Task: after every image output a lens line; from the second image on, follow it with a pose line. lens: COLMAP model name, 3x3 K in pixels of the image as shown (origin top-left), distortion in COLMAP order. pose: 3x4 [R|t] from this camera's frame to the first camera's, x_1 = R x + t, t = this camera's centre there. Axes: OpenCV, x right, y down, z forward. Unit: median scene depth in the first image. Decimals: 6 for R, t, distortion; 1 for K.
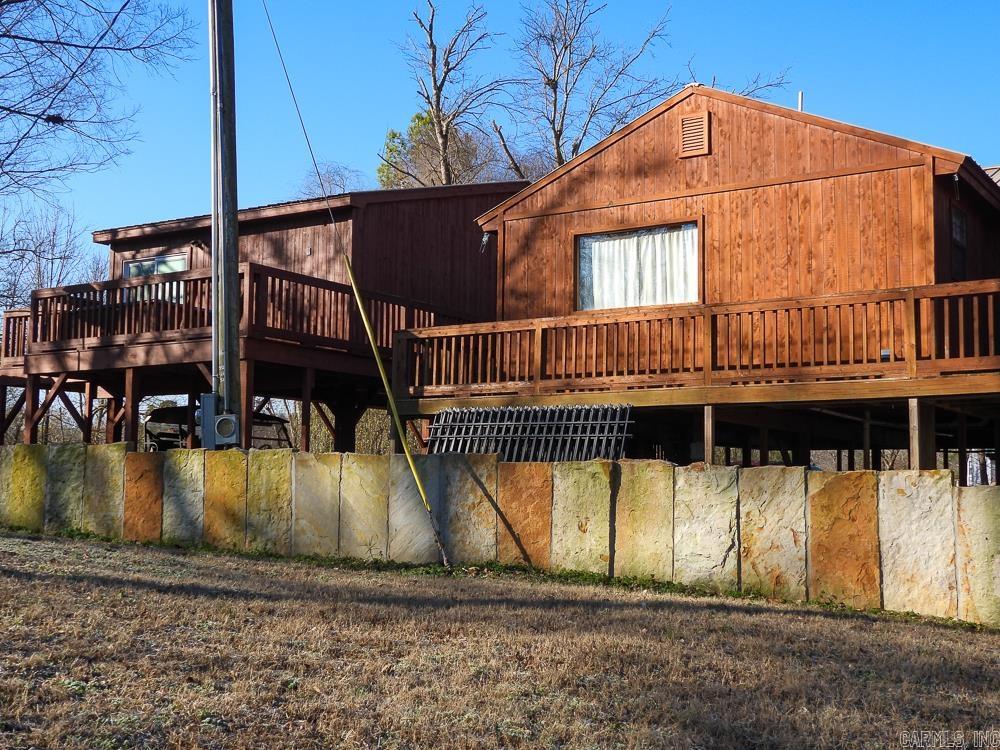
lens RADIAL K [[1237.9, 0, 500.0], [0, 1237.9, 375.0], [0, 0, 1]] dist [0.000218, 0.019083]
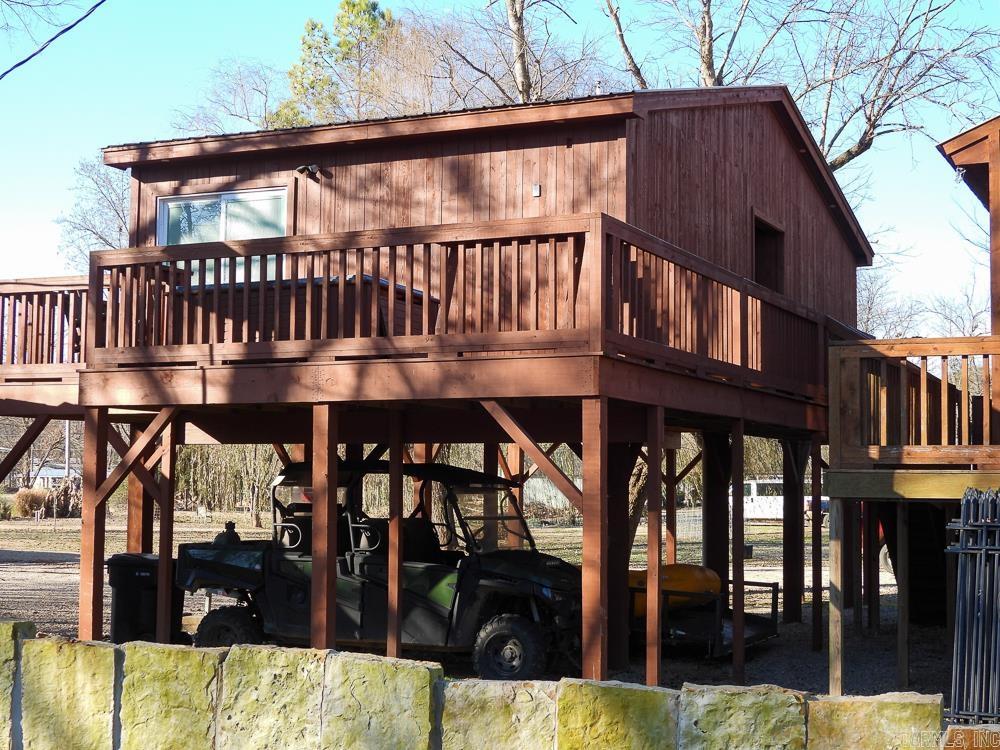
lens RADIAL K [[1500.6, 0, 500.0], [0, 1500.6, 375.0], [0, 0, 1]] dist [0.026245, -0.074623]
pose [[0.991453, 0.008083, 0.130211, -0.269977], [-0.011229, 0.999662, 0.023442, -0.029873], [-0.129977, -0.024704, 0.991209, 0.304235]]
